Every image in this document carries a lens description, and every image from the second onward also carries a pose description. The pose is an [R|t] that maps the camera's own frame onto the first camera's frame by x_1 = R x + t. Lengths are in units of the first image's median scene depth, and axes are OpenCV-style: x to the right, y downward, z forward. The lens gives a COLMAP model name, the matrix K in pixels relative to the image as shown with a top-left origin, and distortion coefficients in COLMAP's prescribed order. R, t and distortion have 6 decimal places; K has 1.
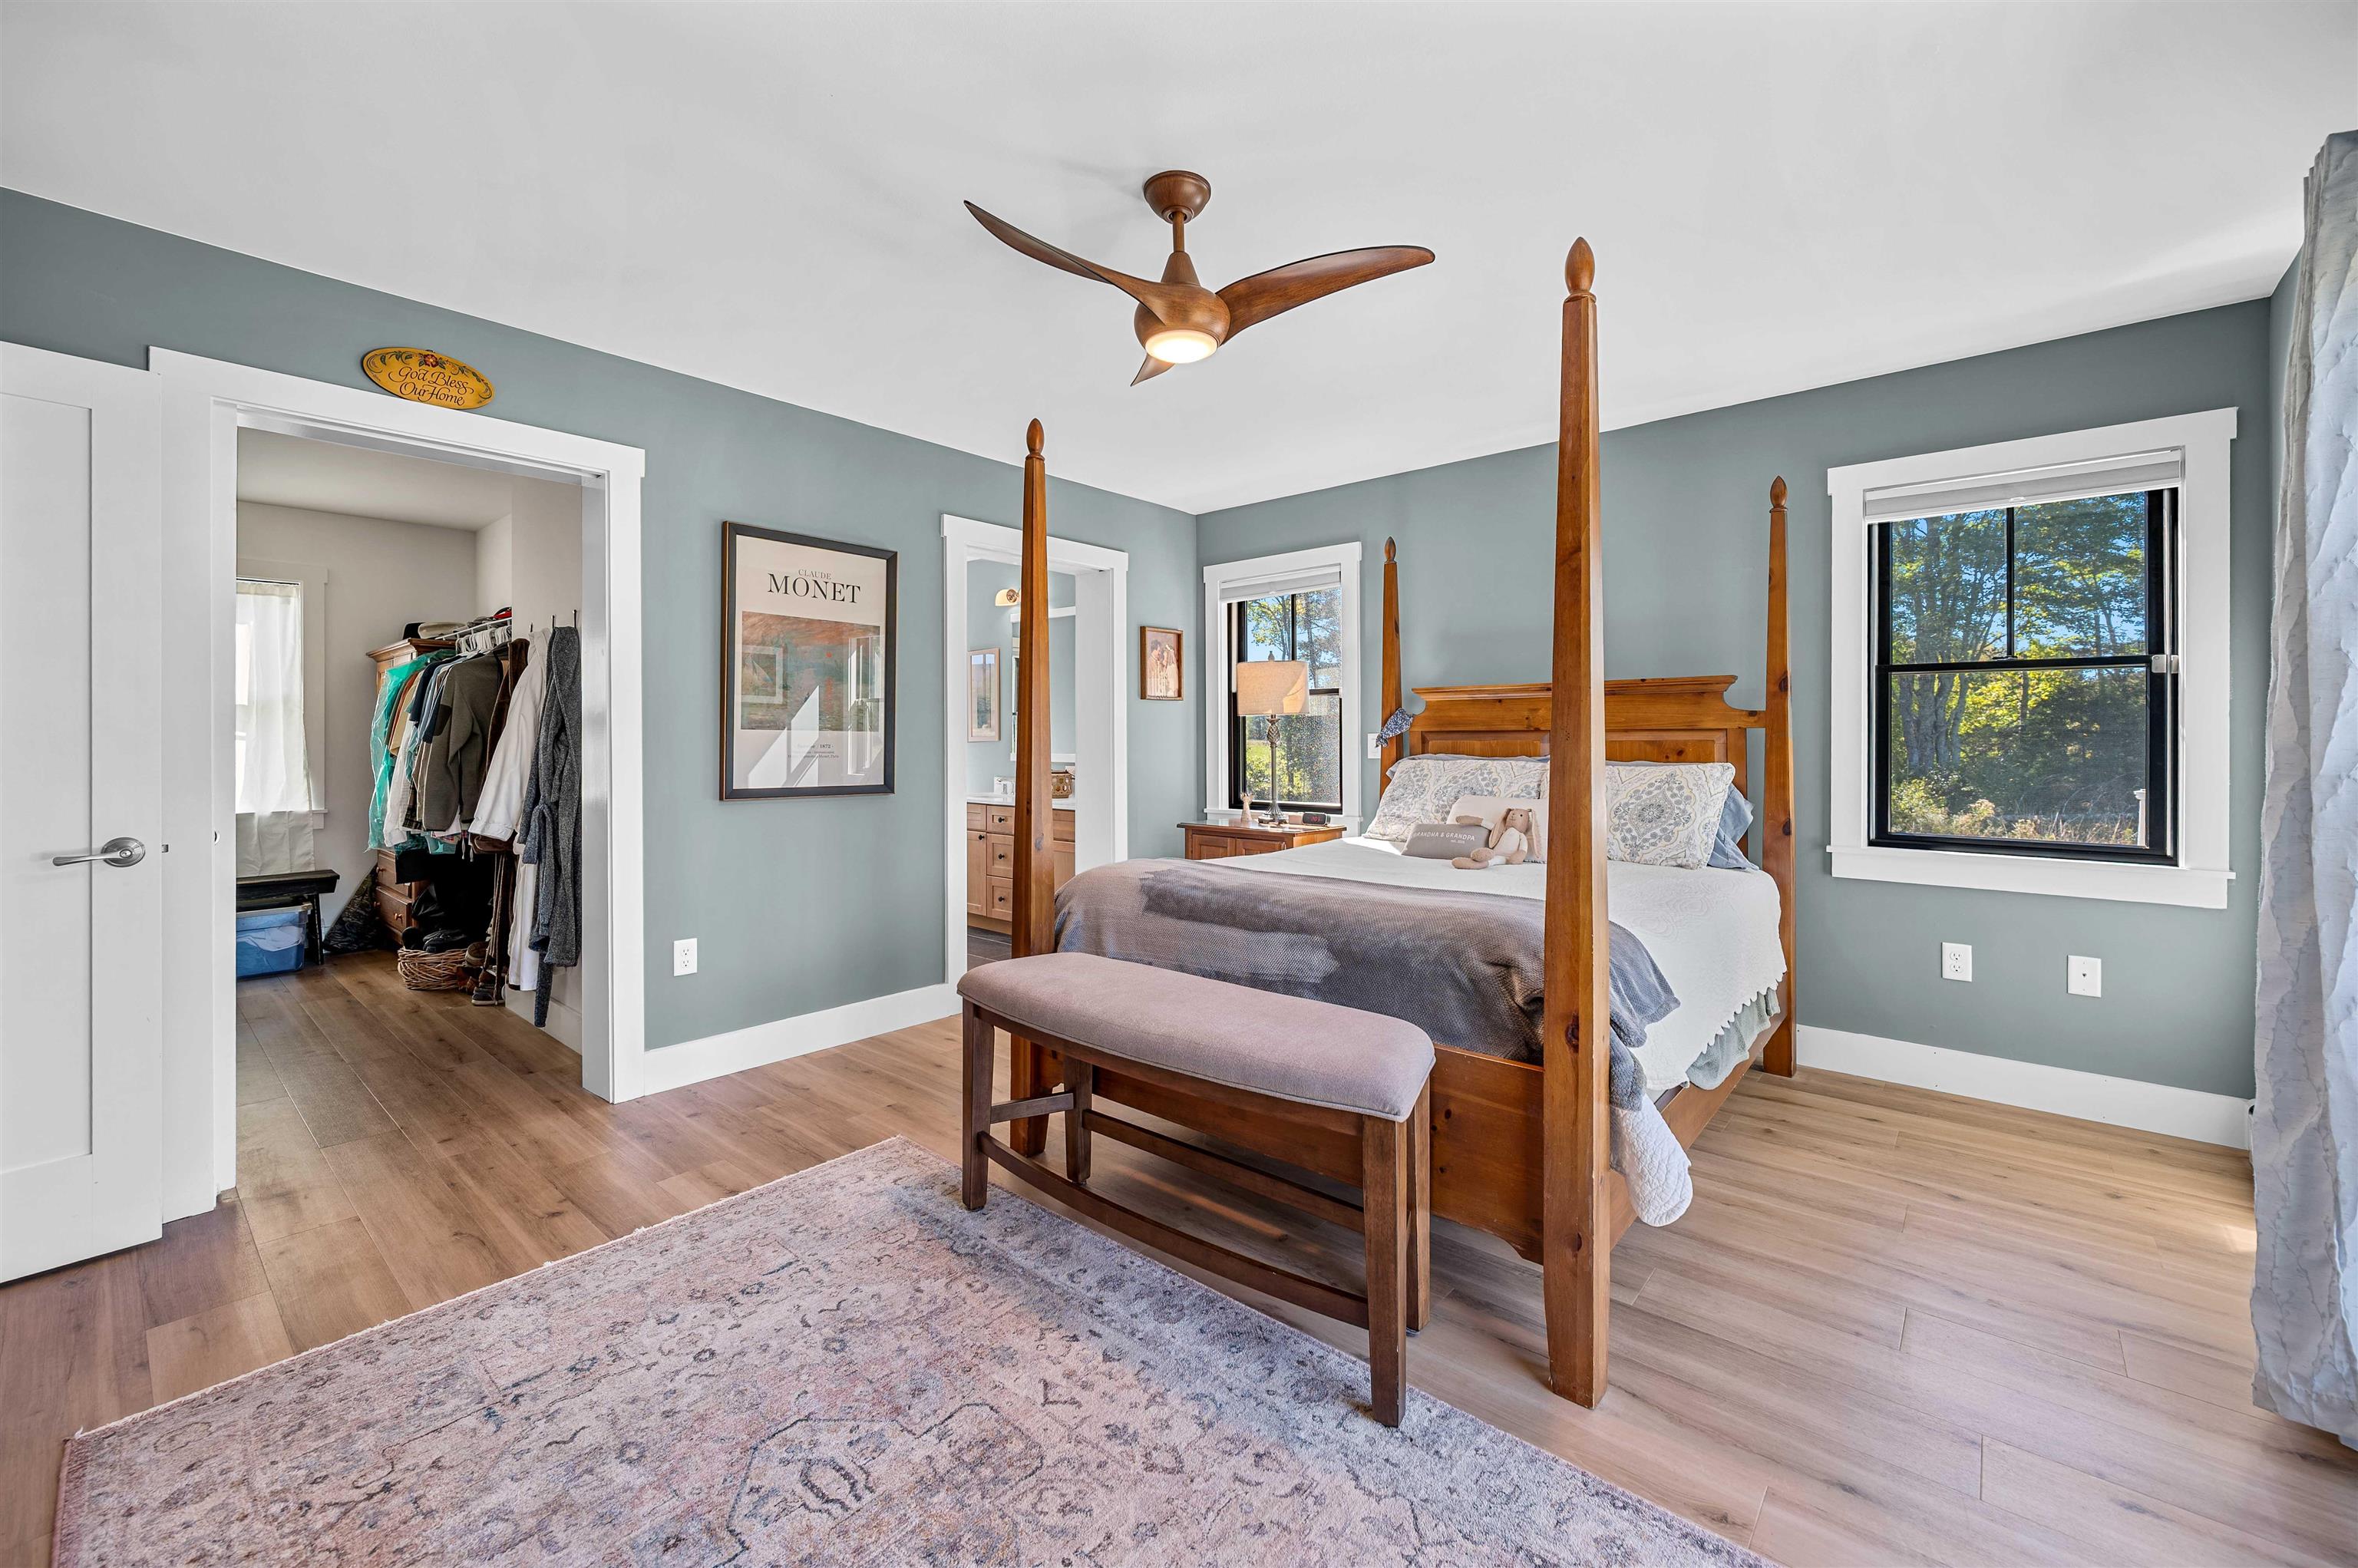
lens RADIAL K [[953.3, 0, 1124.3], [0, 953.3, 724.9], [0, 0, 1]] dist [0.001216, 0.000010]
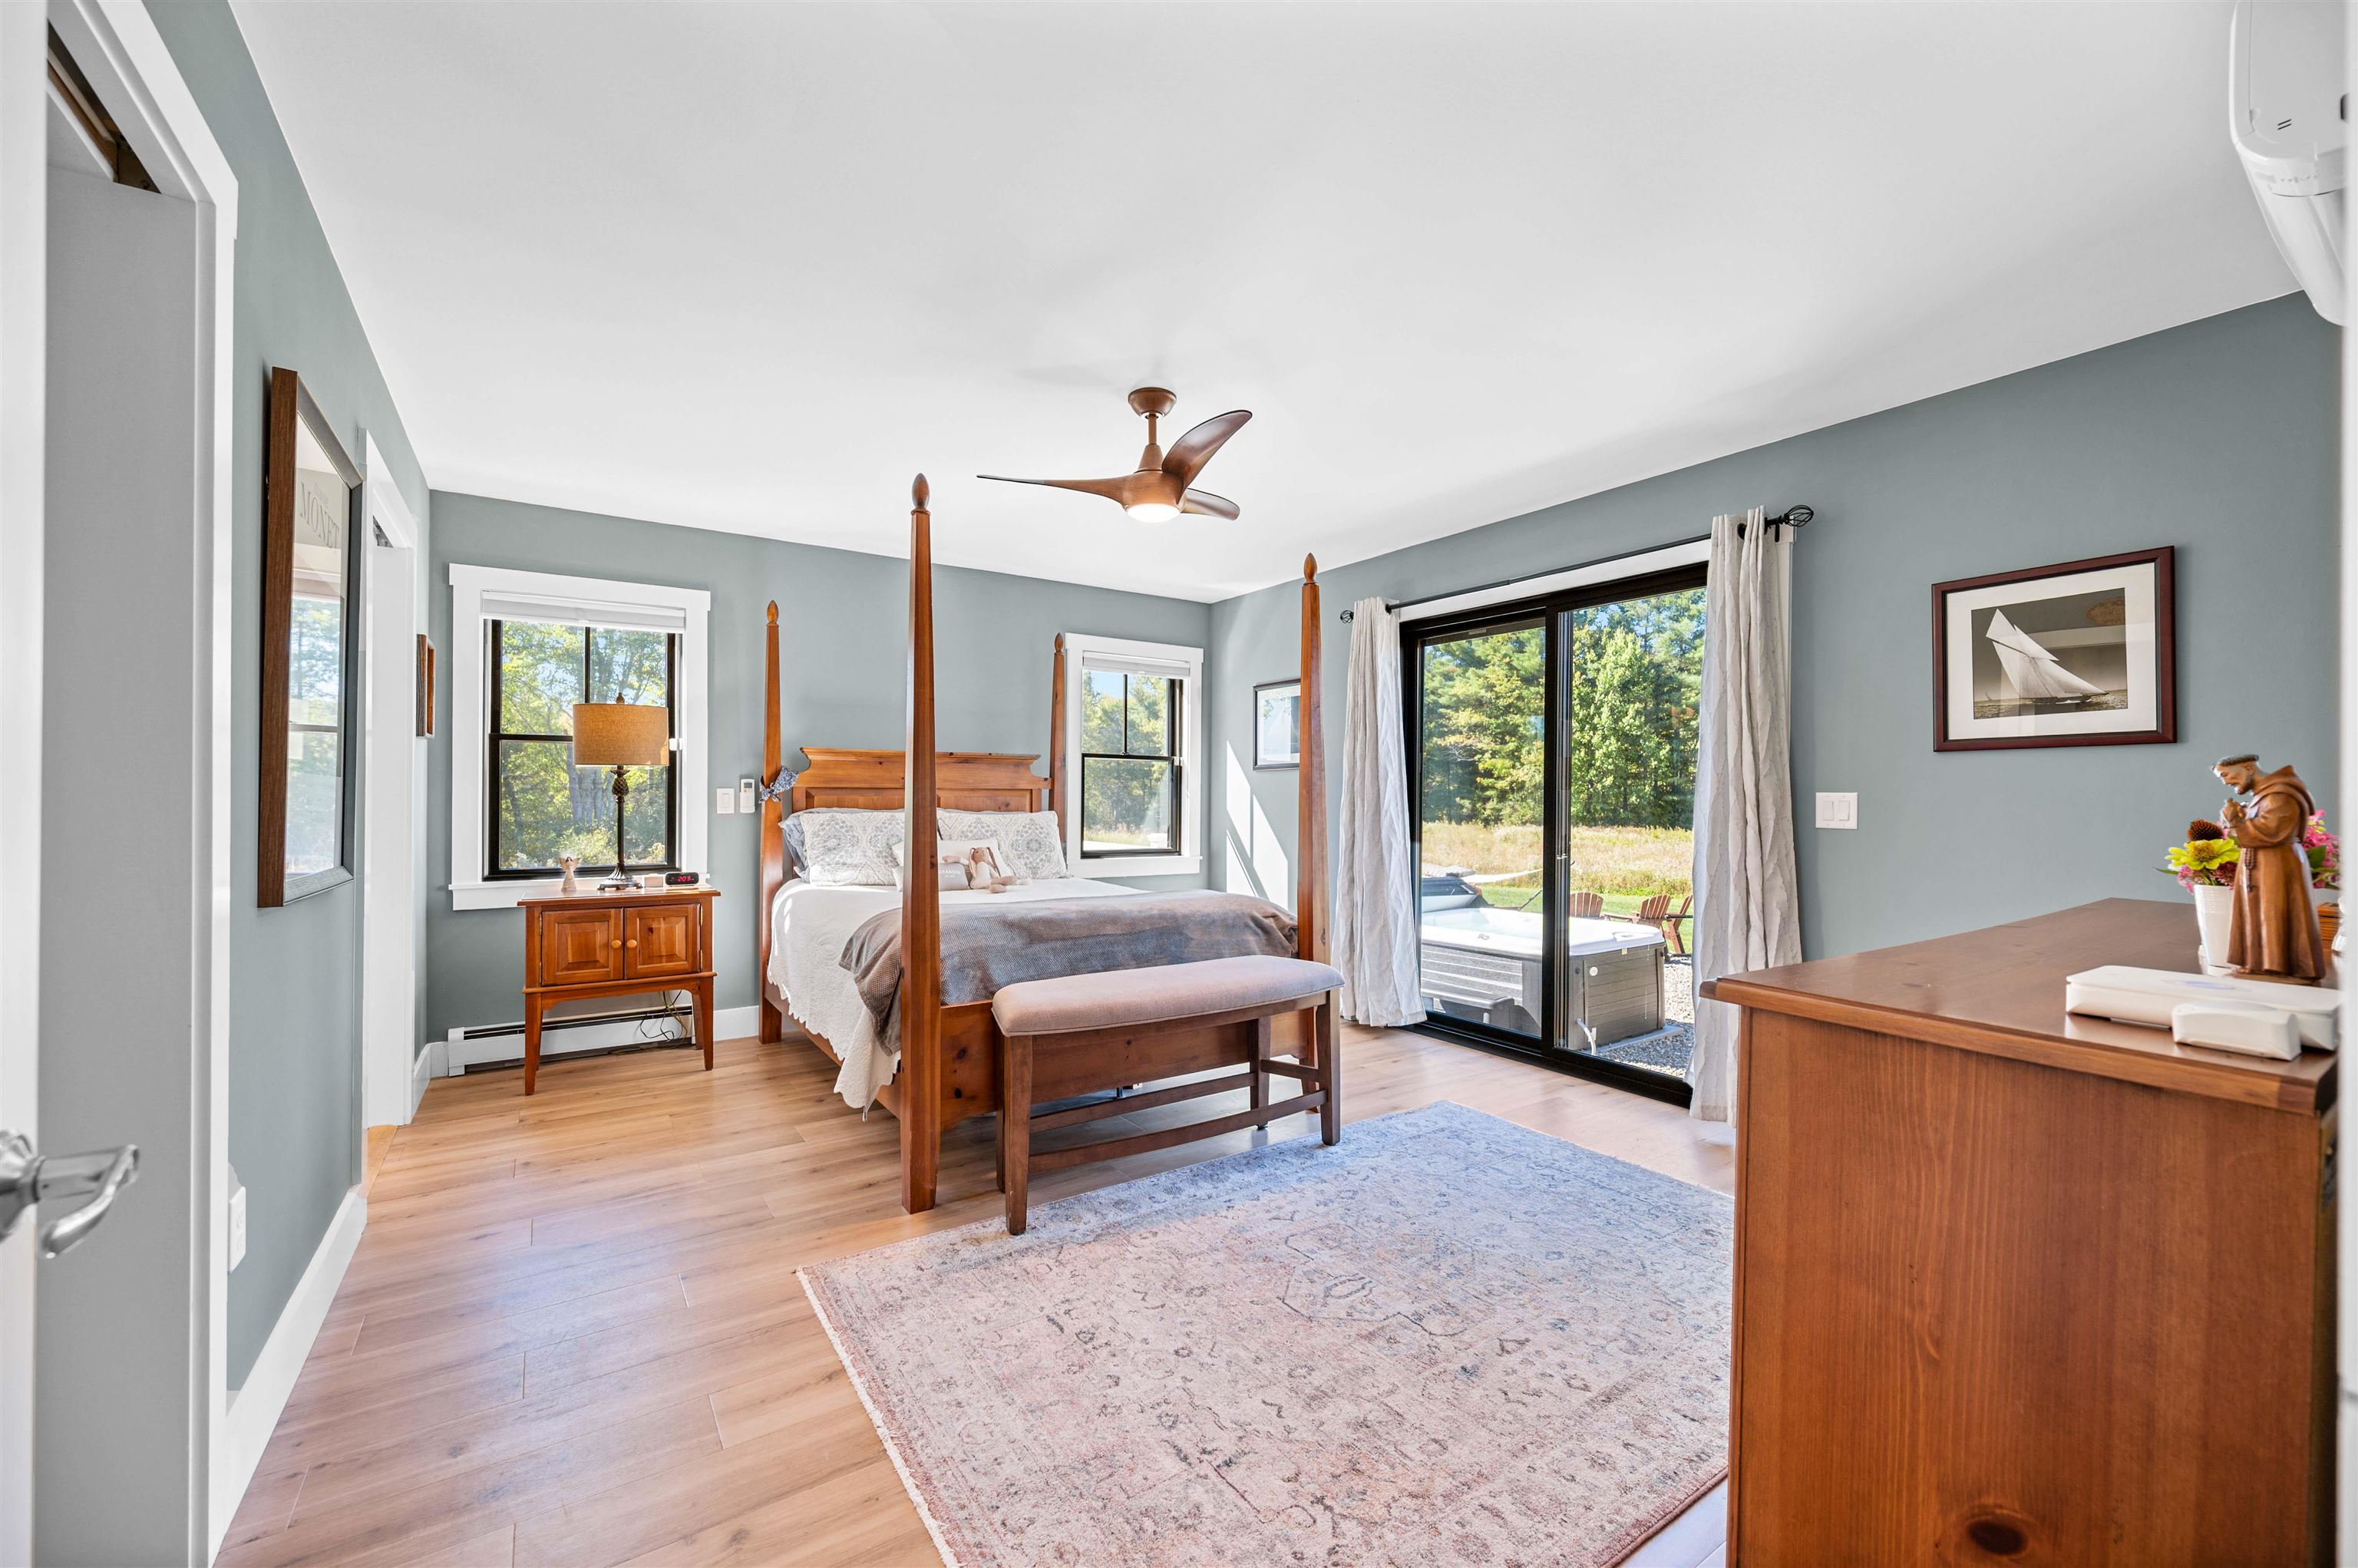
lens RADIAL K [[951.1, 0, 1206.6], [0, 951.1, 784.0], [0, 0, 1]] dist [-0.000285, 0.000088]
pose [[0.222437, 0.014308, 0.974842, -0.957818], [-0.018597, 0.999773, -0.010430, 0.008185], [-0.974770, -0.015809, 0.222653, 0.465626]]
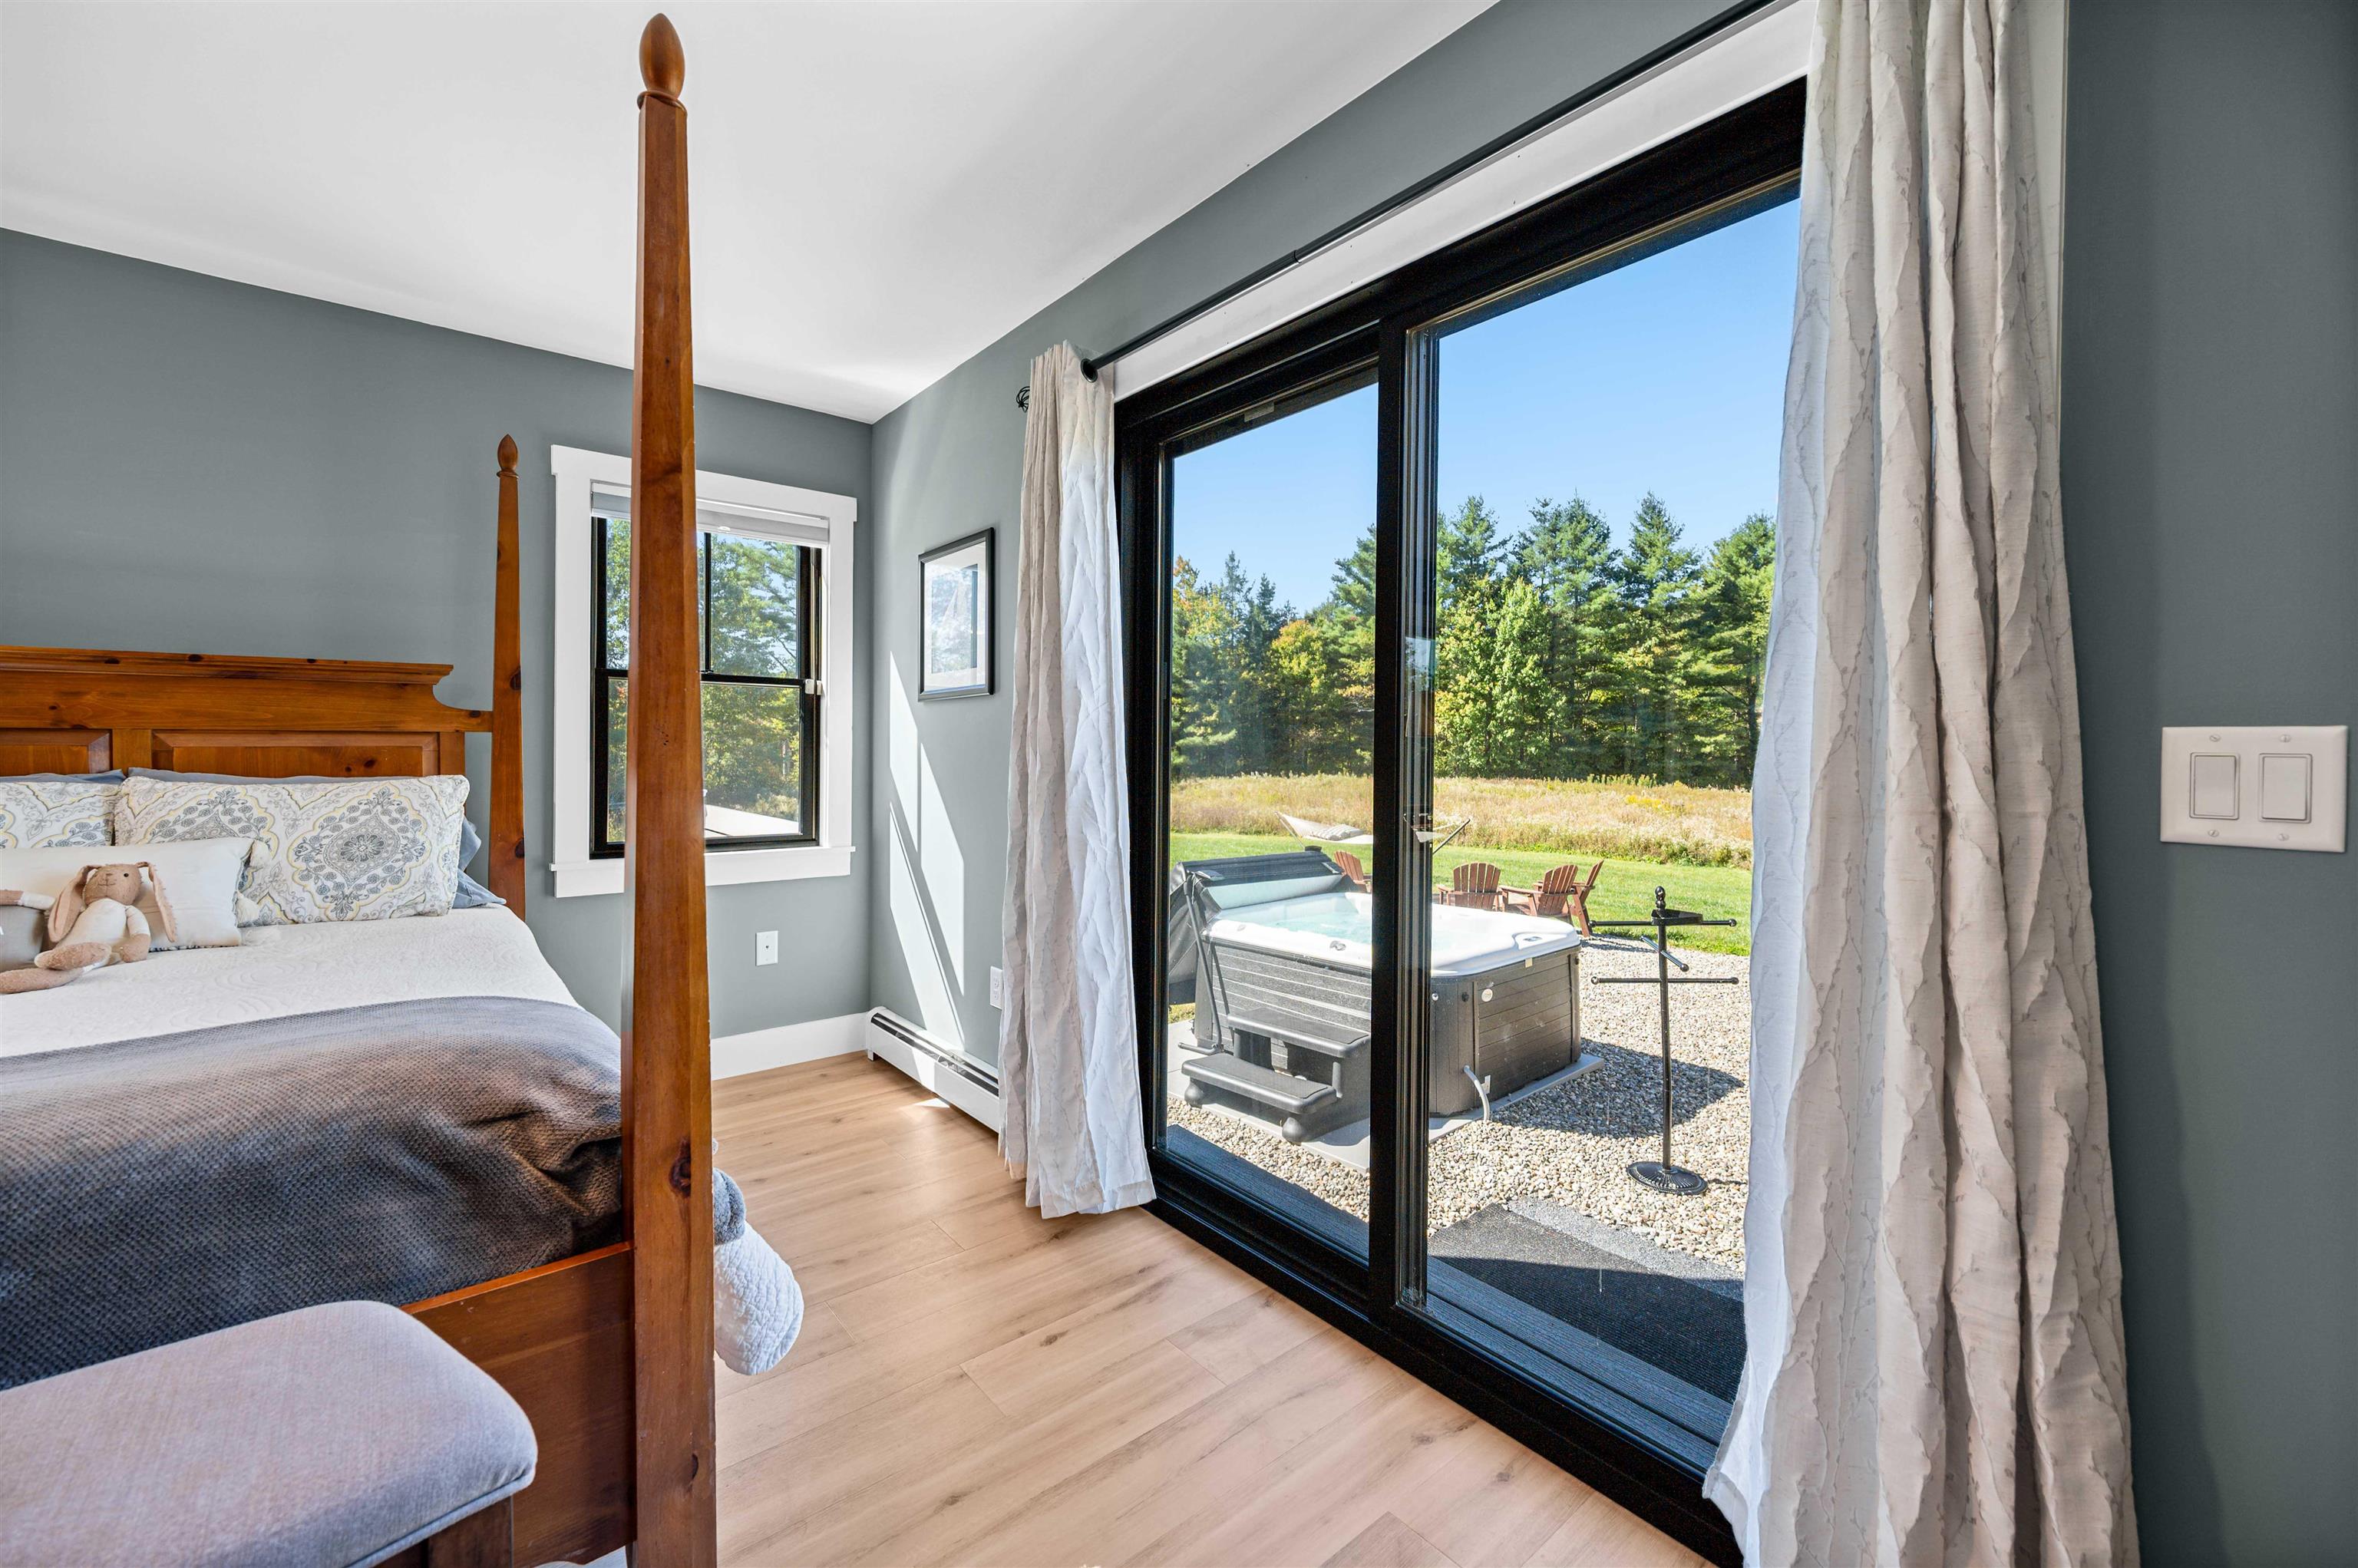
lens RADIAL K [[953.5, 0, 1226.2], [0, 953.5, 750.4], [0, 0, 1]] dist [0.000729, 0.000136]
pose [[0.110238, -0.000697, 0.993905, -0.100474], [-0.018110, 0.999832, 0.002710, 0.006399], [-0.993740, -0.018299, 0.110207, 0.317818]]
